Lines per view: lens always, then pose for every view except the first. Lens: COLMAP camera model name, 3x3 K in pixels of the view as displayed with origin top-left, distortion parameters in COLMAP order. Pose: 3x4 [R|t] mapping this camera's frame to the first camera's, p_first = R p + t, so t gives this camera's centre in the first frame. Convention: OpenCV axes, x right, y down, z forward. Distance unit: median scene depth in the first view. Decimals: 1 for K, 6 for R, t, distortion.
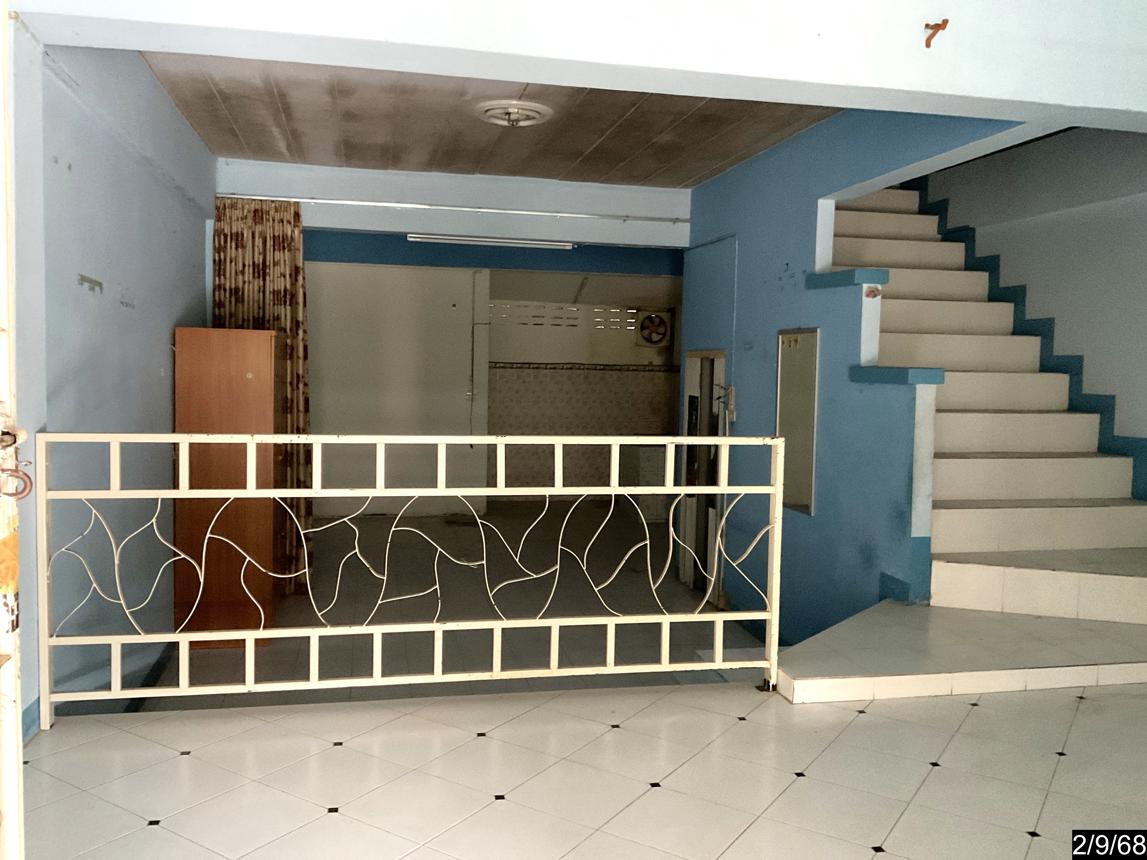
lens RADIAL K [[962.4, 0, 574.6], [0, 962.4, 426.7], [0, 0, 1]] dist [0.010786, -0.028785]
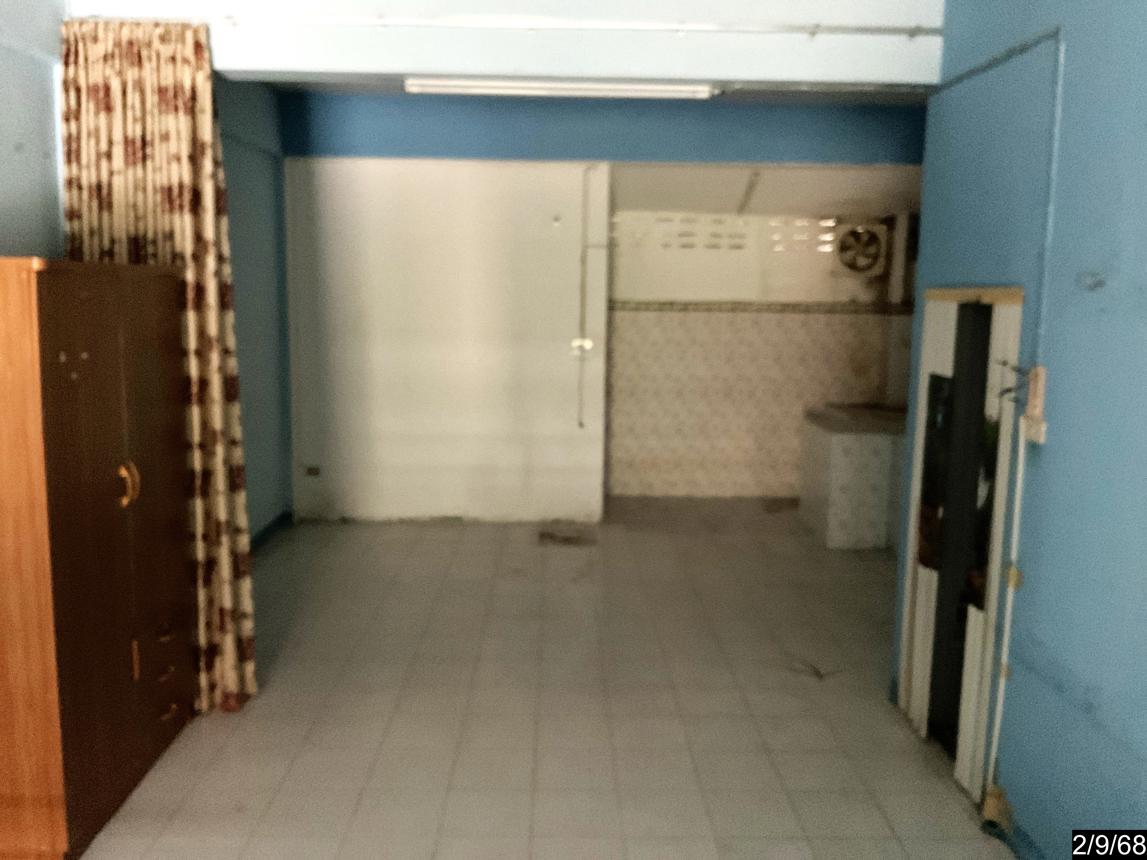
lens RADIAL K [[962.4, 0, 568.3], [0, 962.4, 432.3], [0, 0, 1]] dist [0.010786, -0.028785]
pose [[0.979000, 0.022816, -0.202577, 0.032516], [-0.006648, 0.996762, 0.080133, -0.040494], [0.203750, -0.077104, 0.975982, 0.437107]]
